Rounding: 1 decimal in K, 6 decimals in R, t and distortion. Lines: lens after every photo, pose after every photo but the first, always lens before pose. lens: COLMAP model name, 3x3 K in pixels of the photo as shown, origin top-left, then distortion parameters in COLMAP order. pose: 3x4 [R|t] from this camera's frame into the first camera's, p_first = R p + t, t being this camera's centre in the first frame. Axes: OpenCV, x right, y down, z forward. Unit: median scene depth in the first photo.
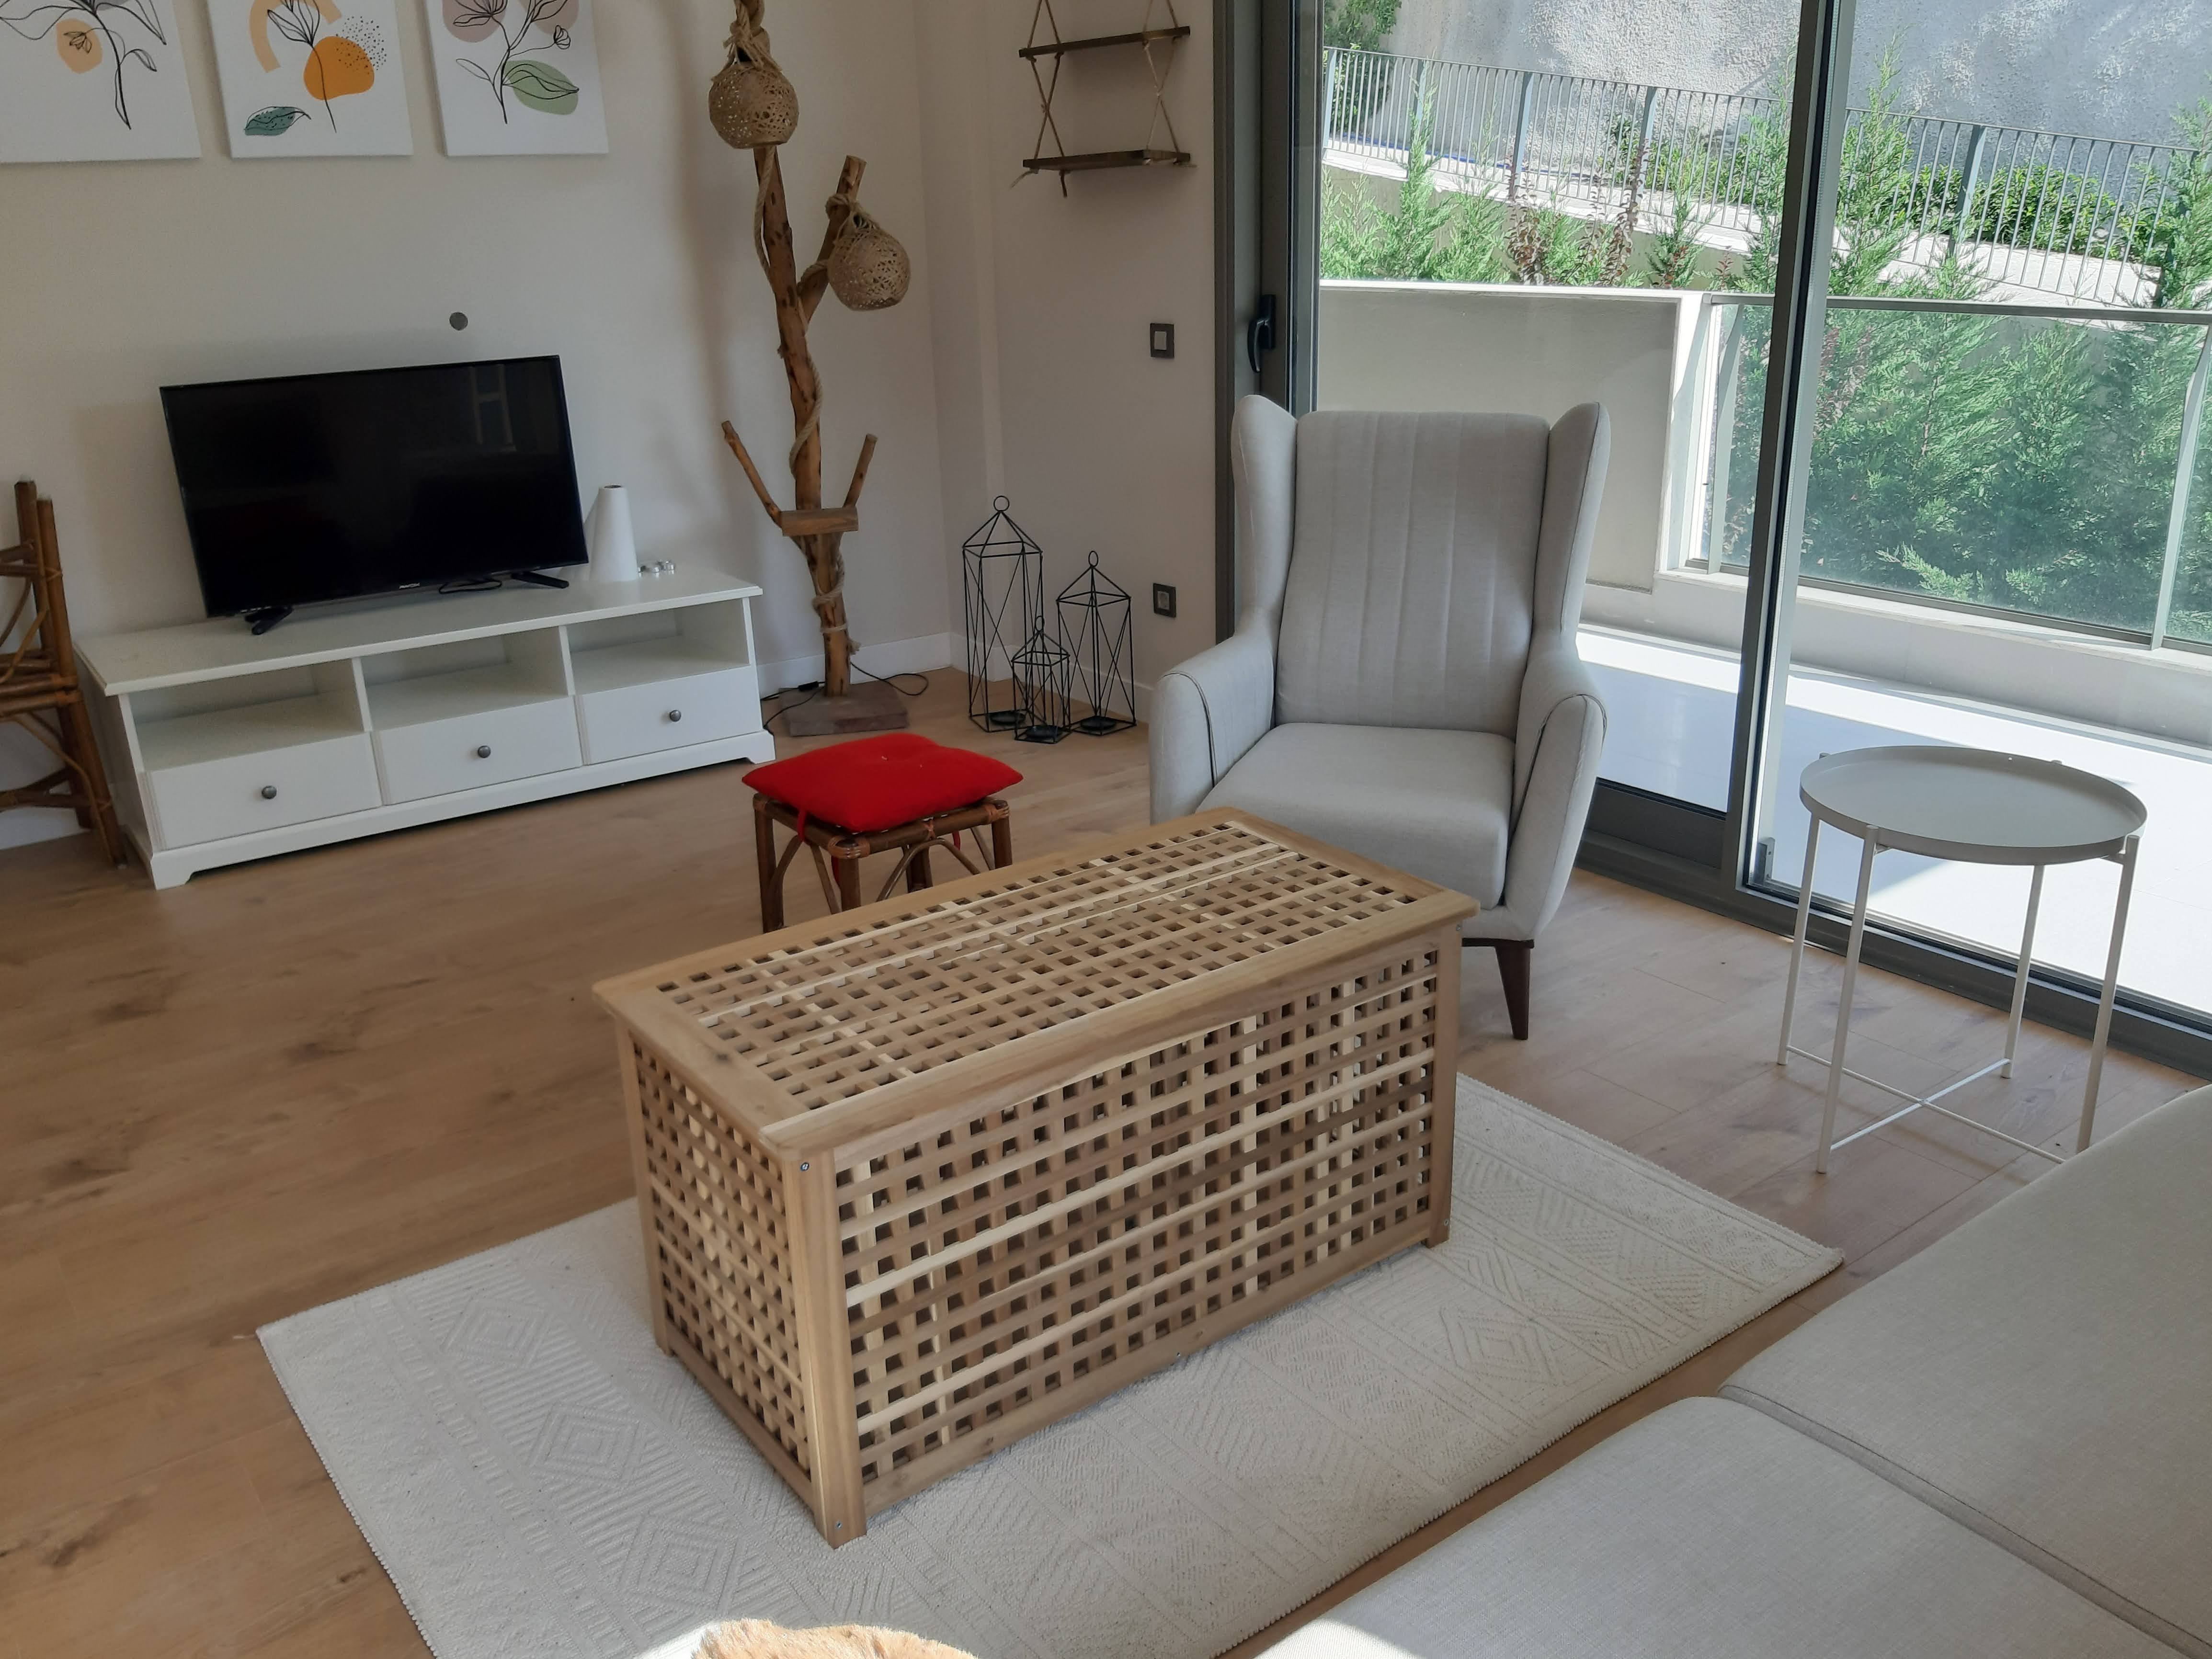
lens RADIAL K [[1776.1, 0, 1129.2], [0, 1776.1, 839.1], [0, 0, 1]] dist [0.074966, -0.145985]
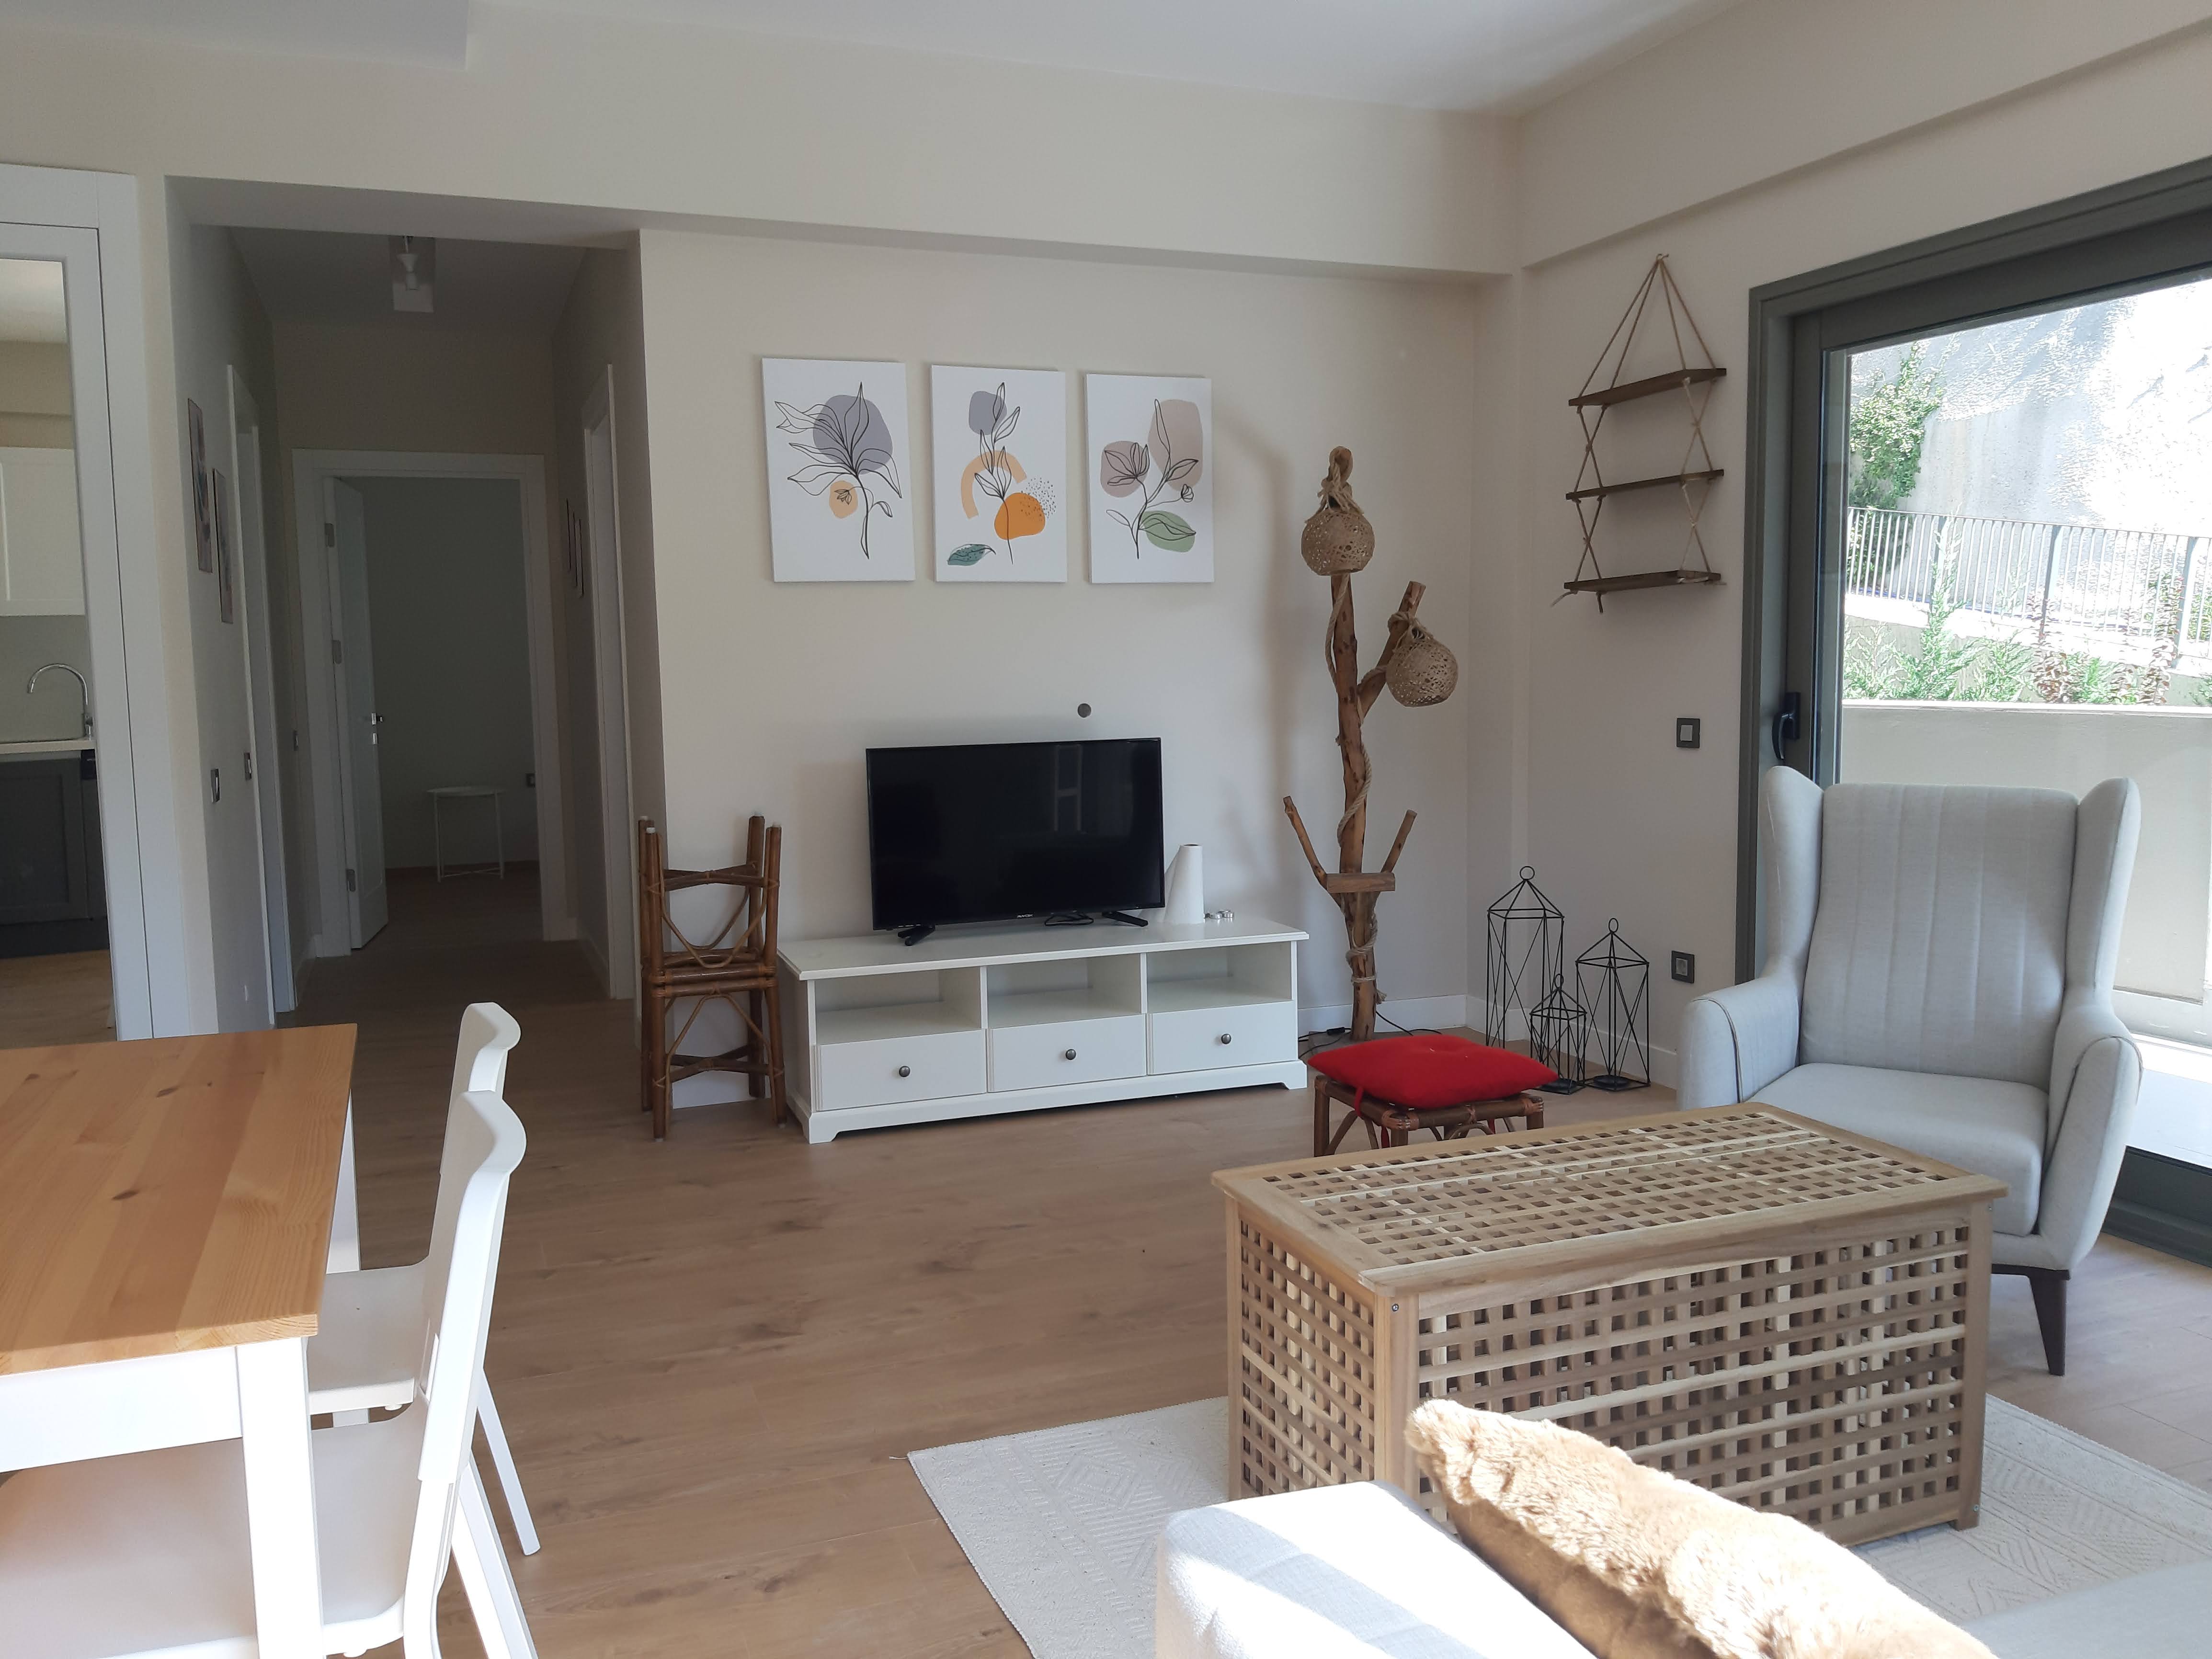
lens RADIAL K [[1753.7, 0, 1112.2], [0, 1753.7, 844.7], [0, 0, 1]] dist [0.130825, -0.300915]
pose [[0.960305, 0.035431, -0.276693, -0.022750], [-0.099544, 0.970121, -0.221260, 0.083760], [0.260586, 0.240020, 0.935139, -0.128619]]
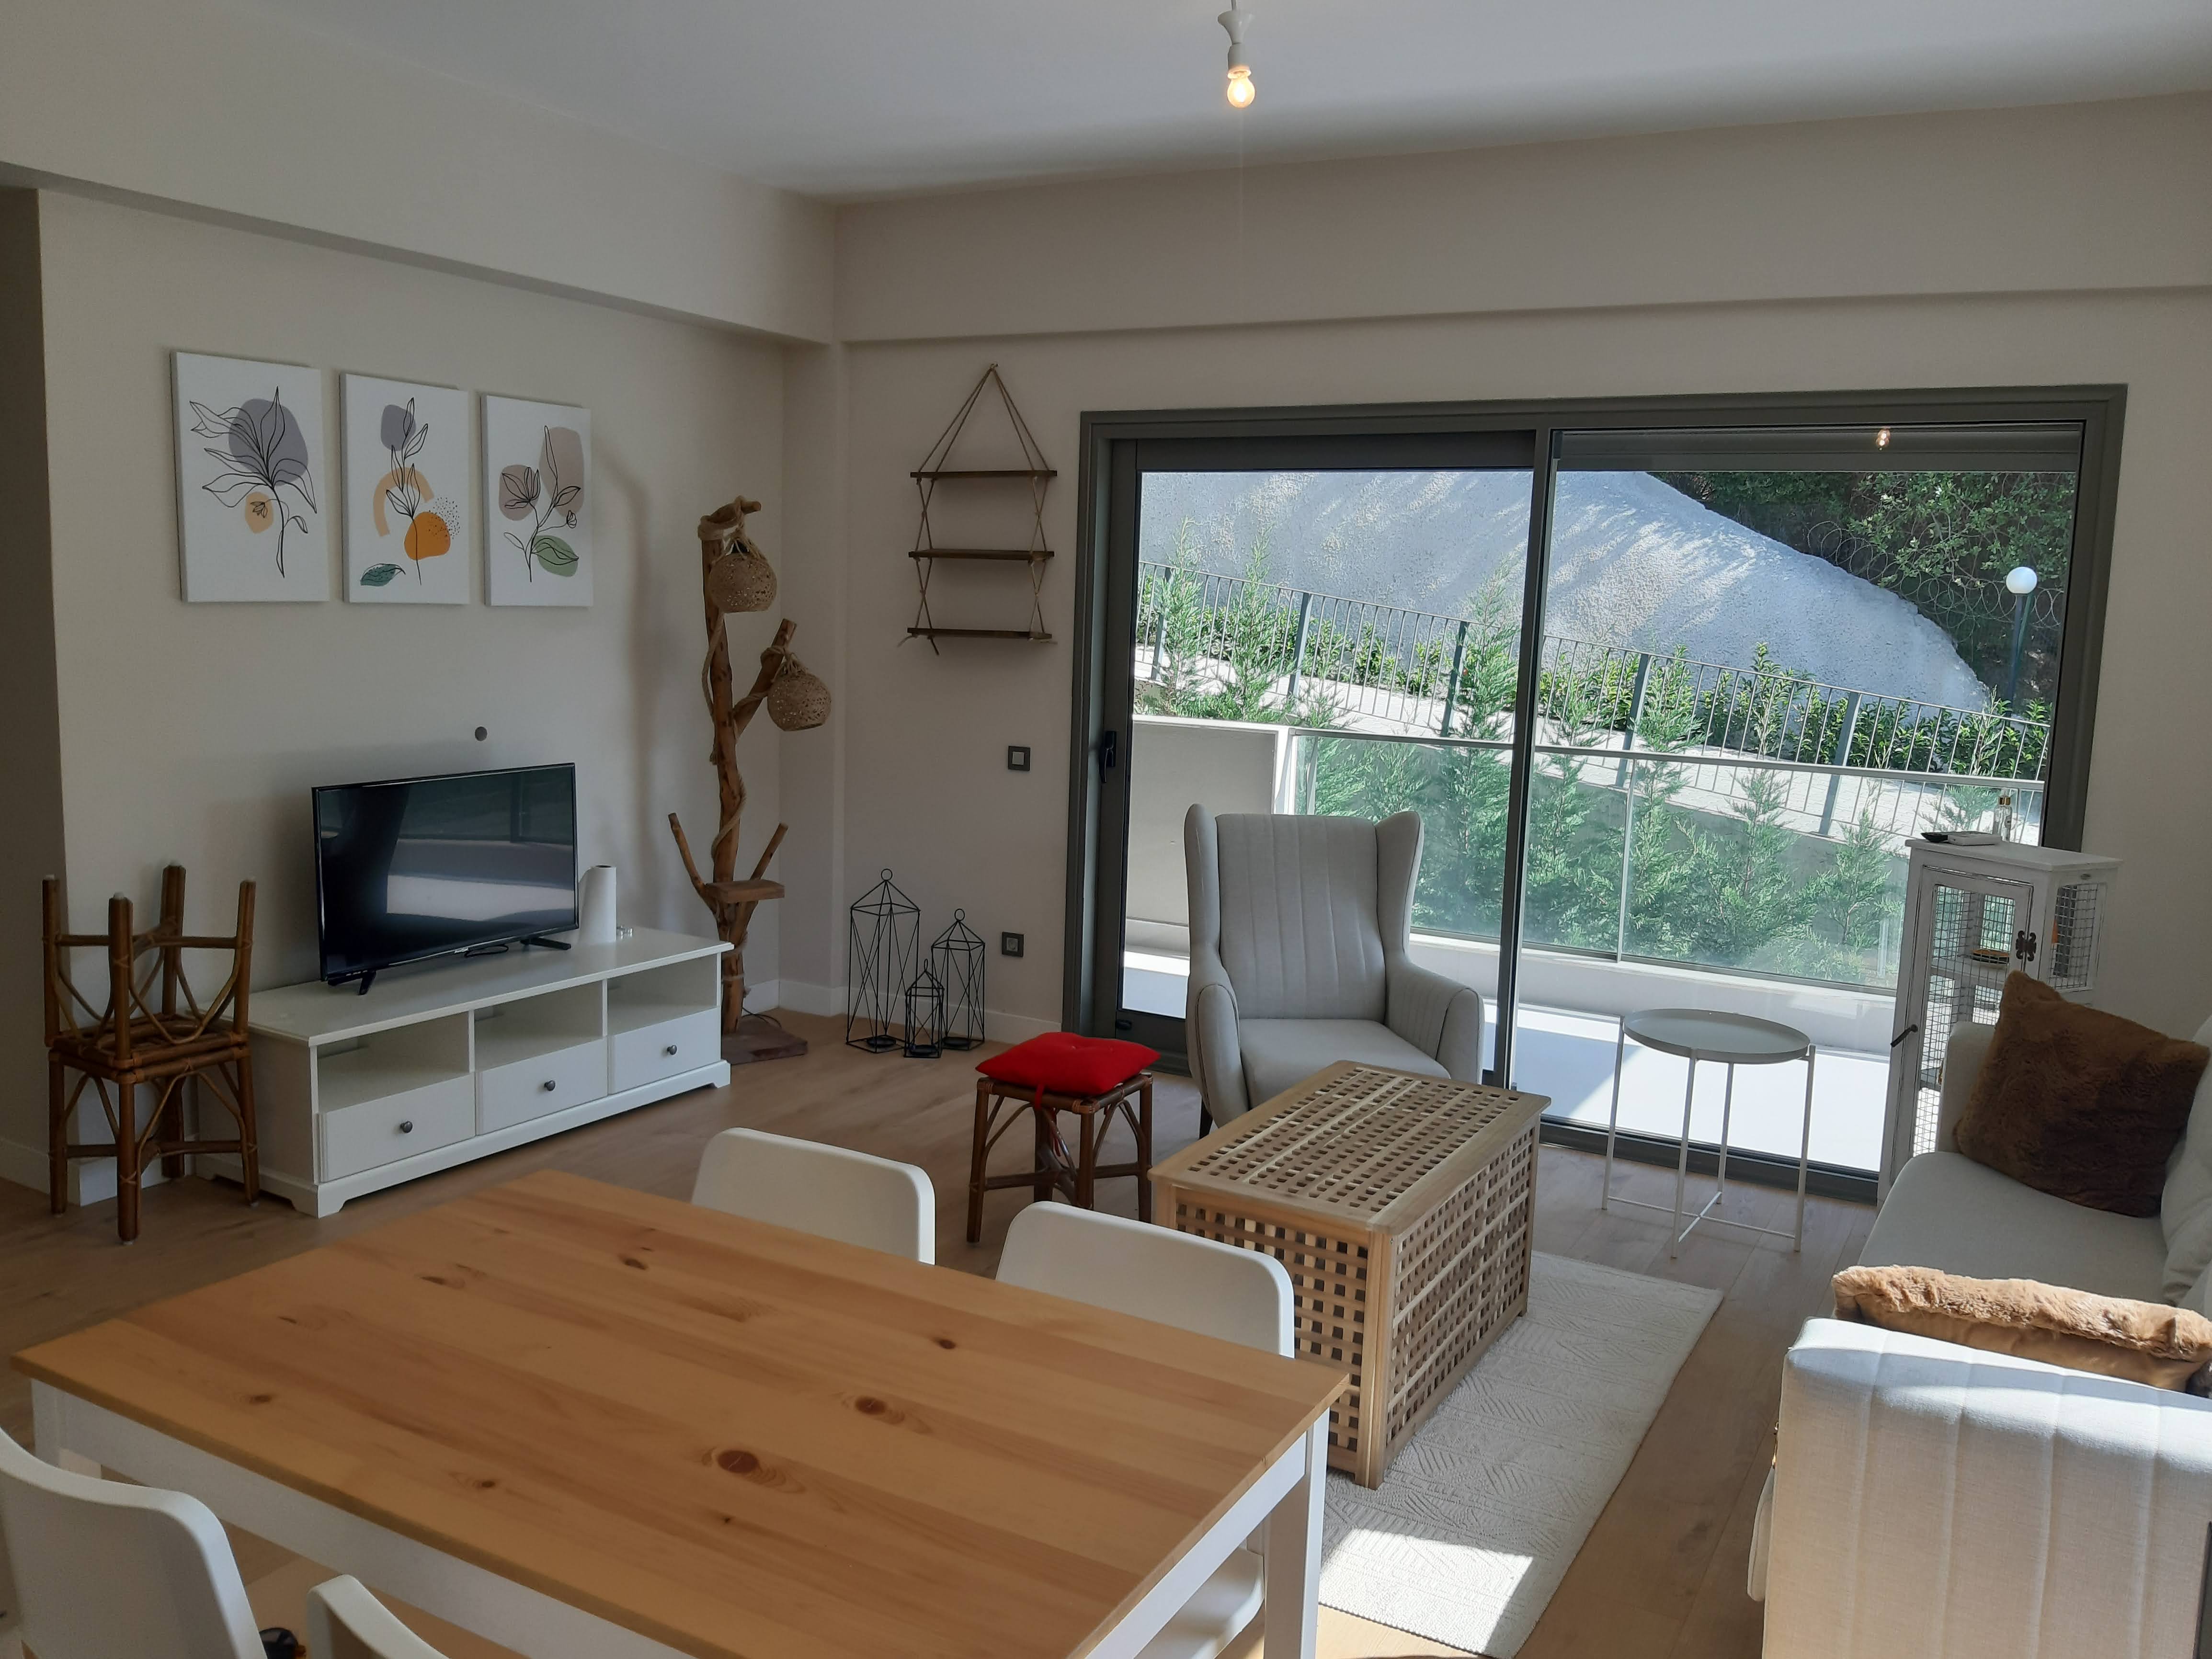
lens RADIAL K [[1753.7, 0, 1112.2], [0, 1753.7, 844.7], [0, 0, 1]] dist [0.130825, -0.300915]
pose [[0.914086, -0.002535, 0.405512, -0.593228], [0.083013, 0.979974, -0.180998, 0.046601], [-0.396932, 0.199110, 0.895991, -0.288451]]
